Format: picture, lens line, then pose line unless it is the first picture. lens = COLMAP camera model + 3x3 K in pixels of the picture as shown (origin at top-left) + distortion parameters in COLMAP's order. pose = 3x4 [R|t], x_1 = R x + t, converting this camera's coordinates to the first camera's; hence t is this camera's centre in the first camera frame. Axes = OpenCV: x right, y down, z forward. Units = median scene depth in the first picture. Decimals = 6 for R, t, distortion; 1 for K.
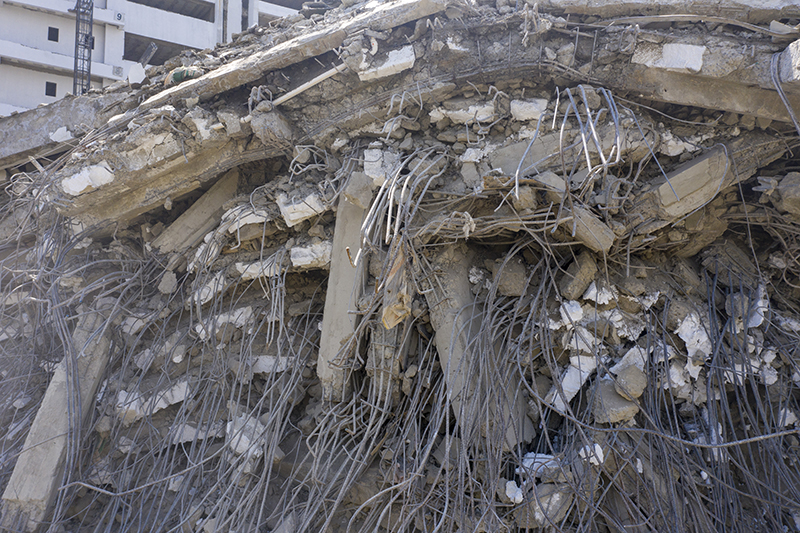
lens RADIAL K [[631.0, 0, 403.1], [0, 631.0, 263.3], [0, 0, 1]] dist [-0.013190, -0.001727]
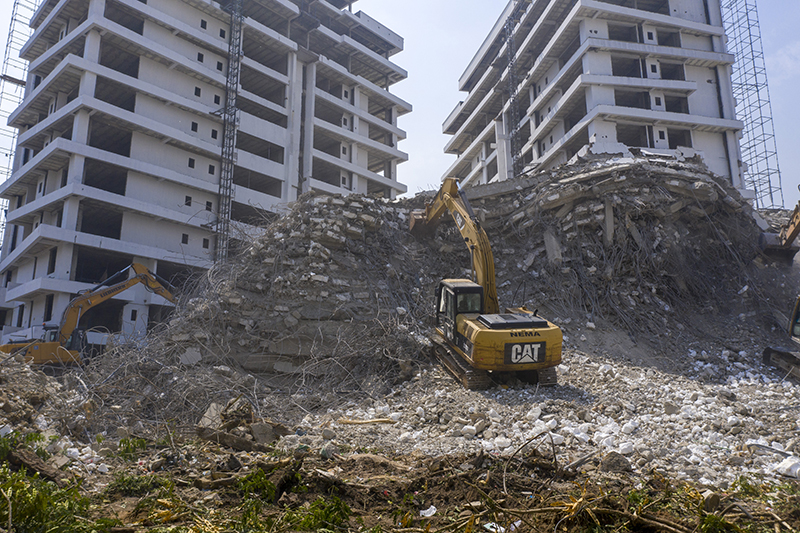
lens RADIAL K [[631.0, 0, 403.1], [0, 631.0, 263.3], [0, 0, 1]] dist [-0.013190, -0.001727]
pose [[0.971929, 0.059862, 0.227530, -2.807921], [-0.023615, 0.987027, -0.158805, 1.183013], [-0.234085, 0.148974, 0.960735, -3.306351]]
